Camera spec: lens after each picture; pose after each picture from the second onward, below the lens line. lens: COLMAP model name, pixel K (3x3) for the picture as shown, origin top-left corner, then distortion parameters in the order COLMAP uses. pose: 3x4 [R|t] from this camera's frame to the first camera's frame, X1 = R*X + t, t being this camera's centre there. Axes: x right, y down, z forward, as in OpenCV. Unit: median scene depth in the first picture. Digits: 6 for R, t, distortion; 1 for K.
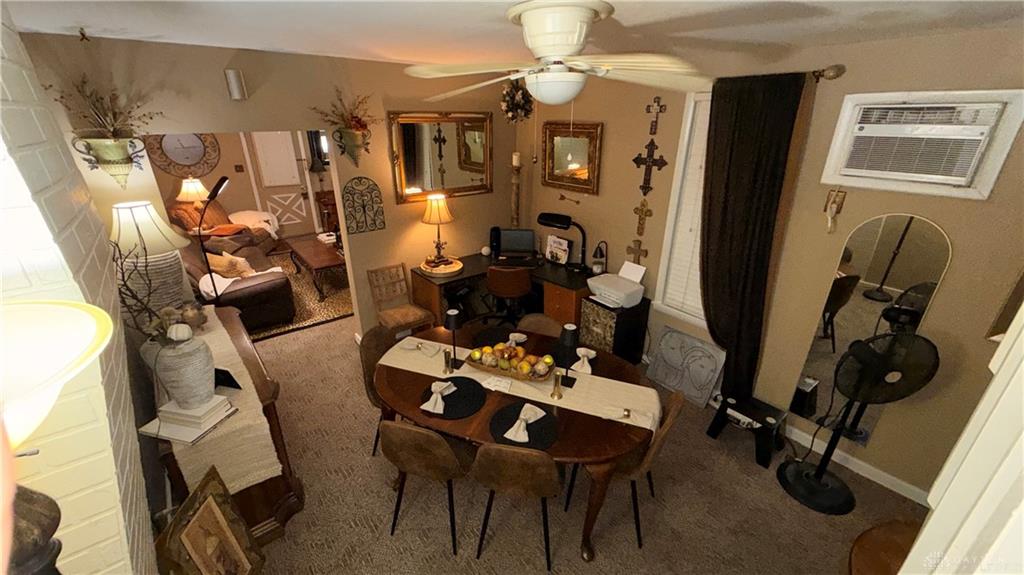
lens RADIAL K [[404.7, 0, 512.0], [0, 404.7, 287.5], [0, 0, 1]] dist [-0.000112, -0.000113]
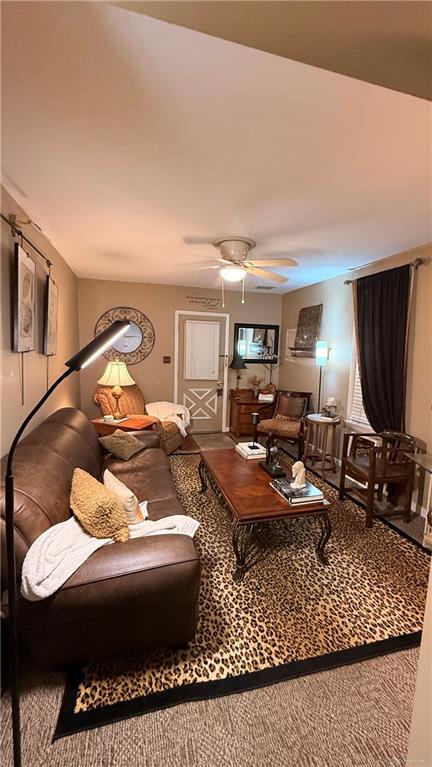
lens RADIAL K [[303.1, 0, 216.0], [0, 303.1, 383.5], [0, 0, 1]] dist [-0.000112, -0.000113]
pose [[0.911231, 0.073036, -0.405369, -0.274109], [-0.184043, 0.952644, -0.242071, -0.085592], [0.368493, 0.295188, 0.881520, 0.430270]]
